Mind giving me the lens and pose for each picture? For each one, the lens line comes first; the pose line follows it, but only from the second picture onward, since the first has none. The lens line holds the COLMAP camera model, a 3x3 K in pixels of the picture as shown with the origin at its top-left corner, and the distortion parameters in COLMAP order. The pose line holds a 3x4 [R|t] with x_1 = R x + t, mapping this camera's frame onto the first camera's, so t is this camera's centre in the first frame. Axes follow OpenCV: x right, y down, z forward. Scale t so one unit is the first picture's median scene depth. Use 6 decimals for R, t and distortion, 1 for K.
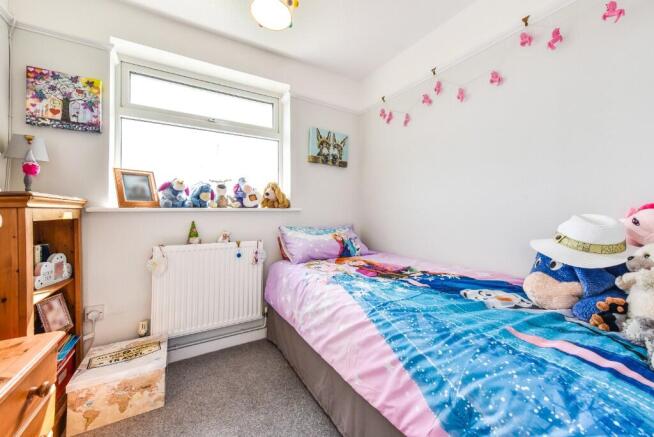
lens RADIAL K [[262.4, 0, 325.7], [0, 262.4, 217.8], [0, 0, 1]] dist [-0.009817, -0.001631]
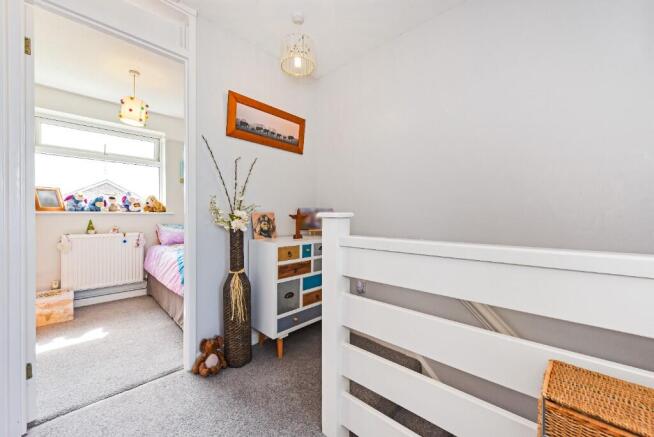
lens RADIAL K [[262.4, 0, 332.1], [0, 262.4, 225.0], [0, 0, 1]] dist [-0.009817, -0.001631]
pose [[0.957891, -0.001042, 0.287131, 0.430688], [-0.003380, 0.999883, 0.014904, 0.014066], [-0.287113, -0.015246, 0.957775, -0.901132]]
